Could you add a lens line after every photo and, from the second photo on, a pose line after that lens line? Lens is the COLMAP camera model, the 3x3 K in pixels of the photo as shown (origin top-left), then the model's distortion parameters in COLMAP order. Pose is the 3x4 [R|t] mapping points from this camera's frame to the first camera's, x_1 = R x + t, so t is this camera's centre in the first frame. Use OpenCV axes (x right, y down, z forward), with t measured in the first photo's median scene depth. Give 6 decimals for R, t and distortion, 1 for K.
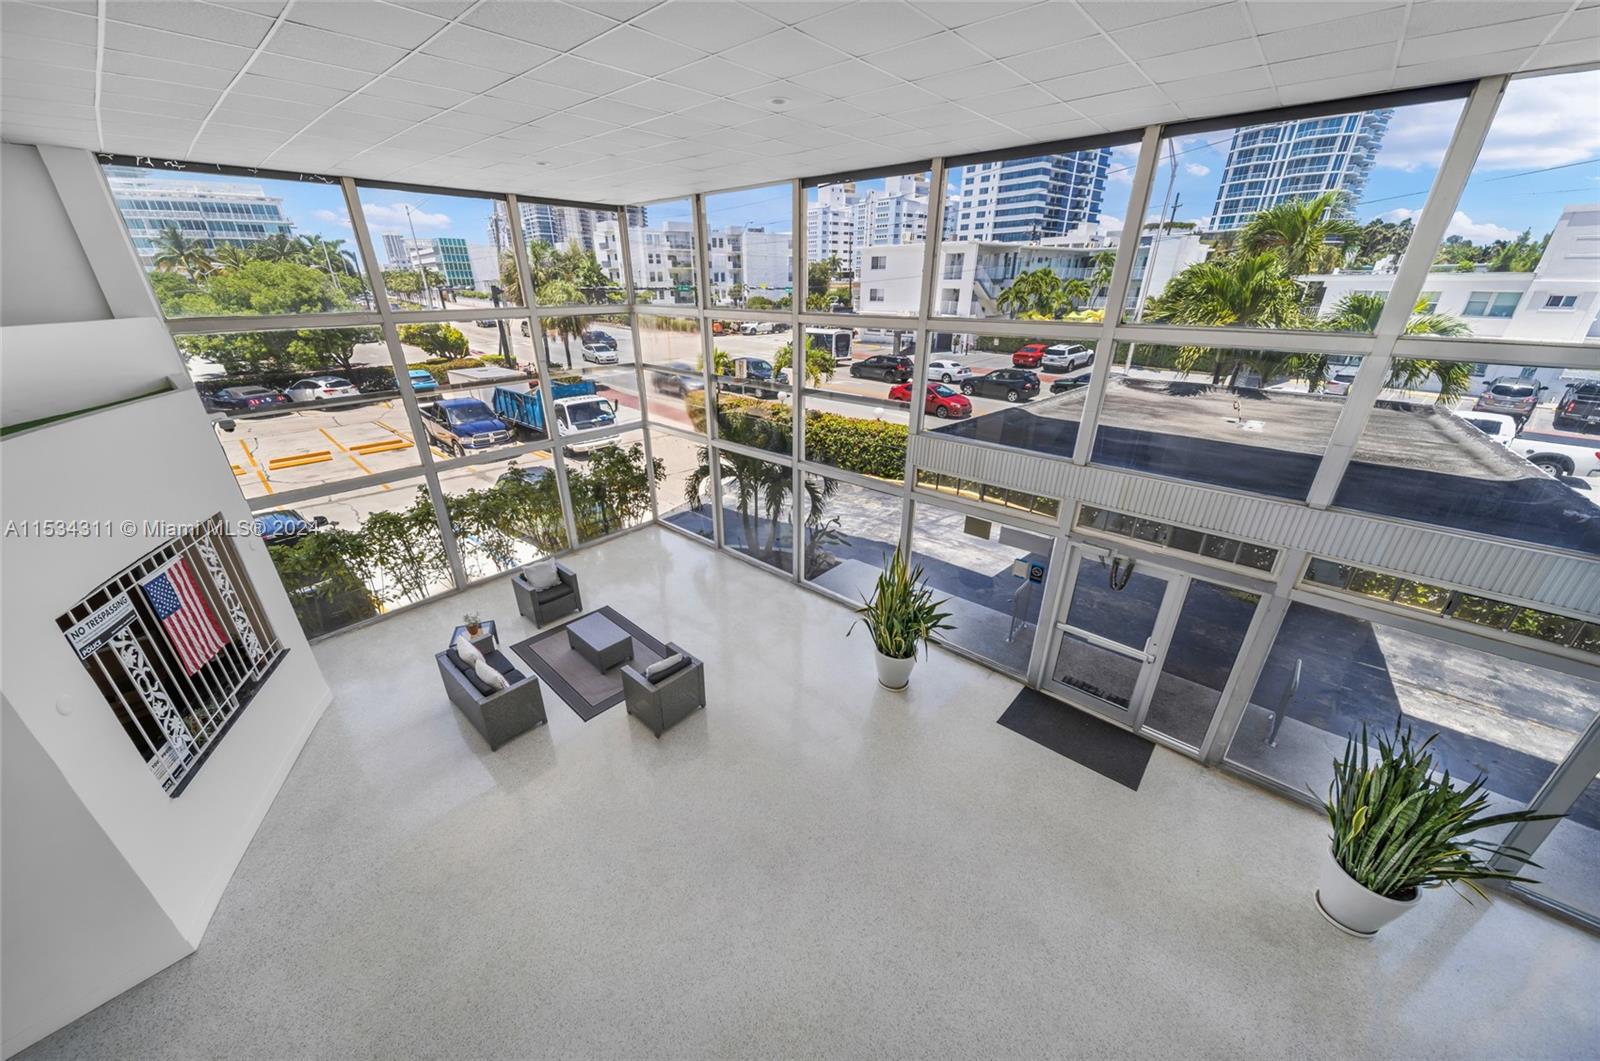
lens RADIAL K [[565.5, 0, 799.5], [0, 565.5, 541.0], [0, 0, 1]] dist [0.002130, 0.000035]
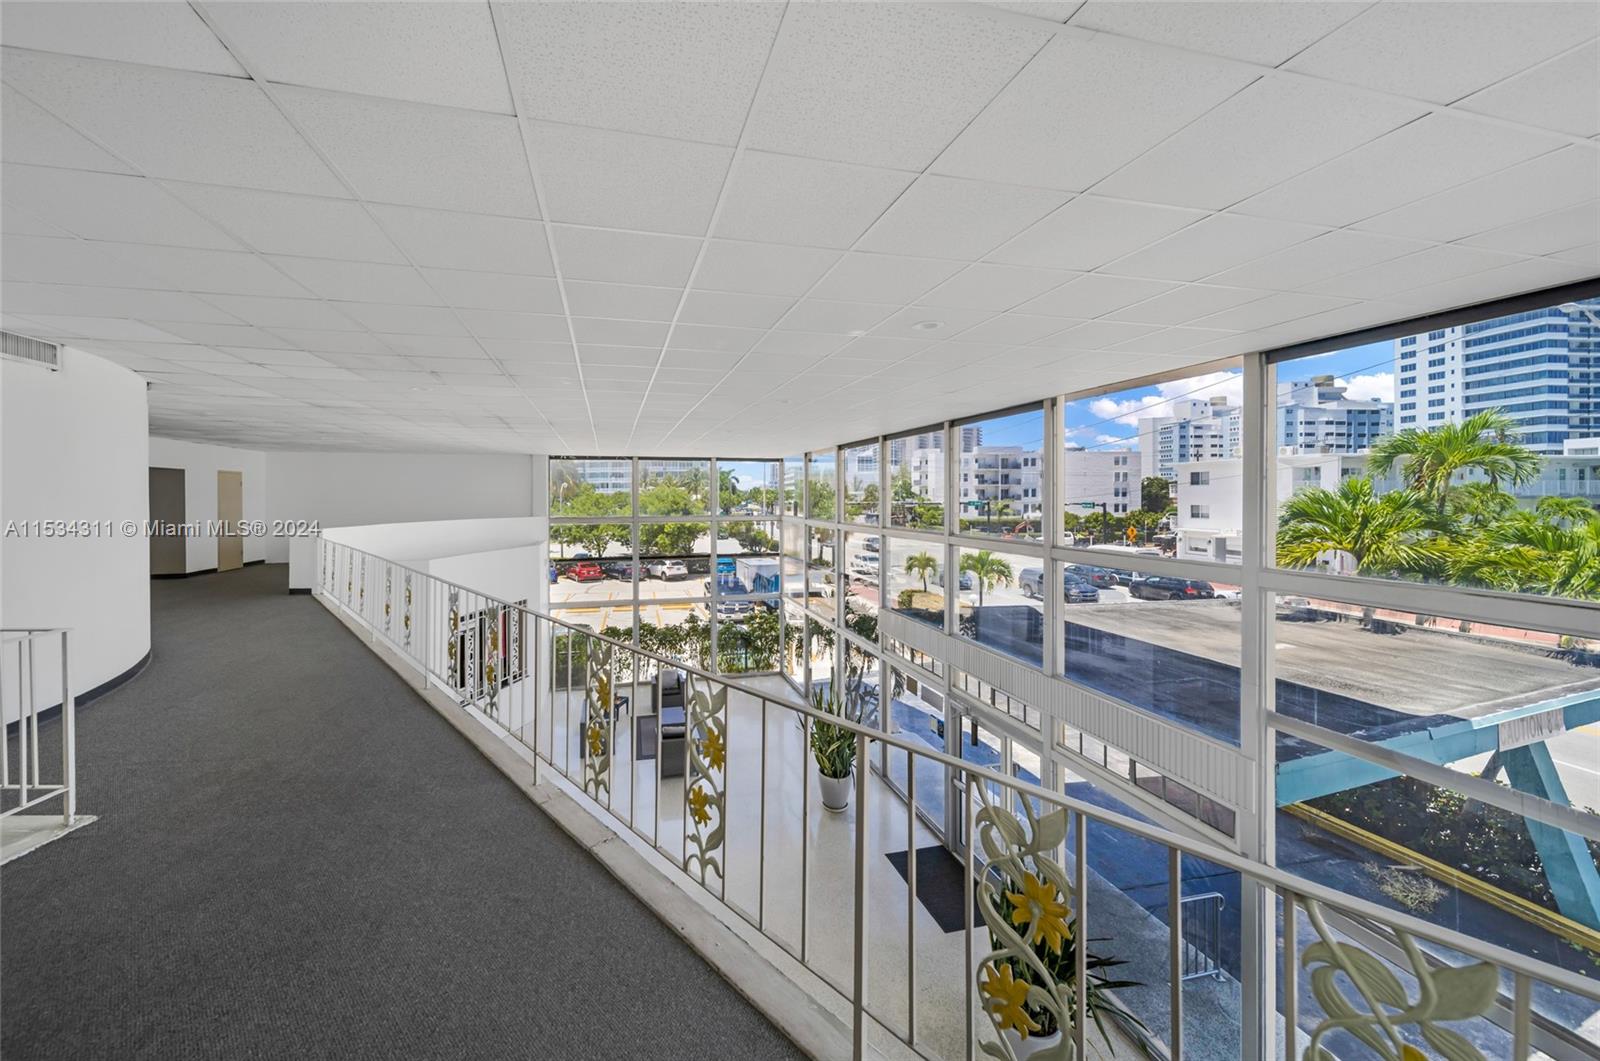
lens RADIAL K [[649.8, 0, 797.5], [0, 649.8, 495.9], [0, 0, 1]] dist [0.000248, -0.000031]
pose [[0.827913, 0.000536, -0.560856, 0.186675], [-0.233231, 0.909763, -0.343416, 0.030583], [0.510062, 0.415127, 0.753330, -0.077700]]
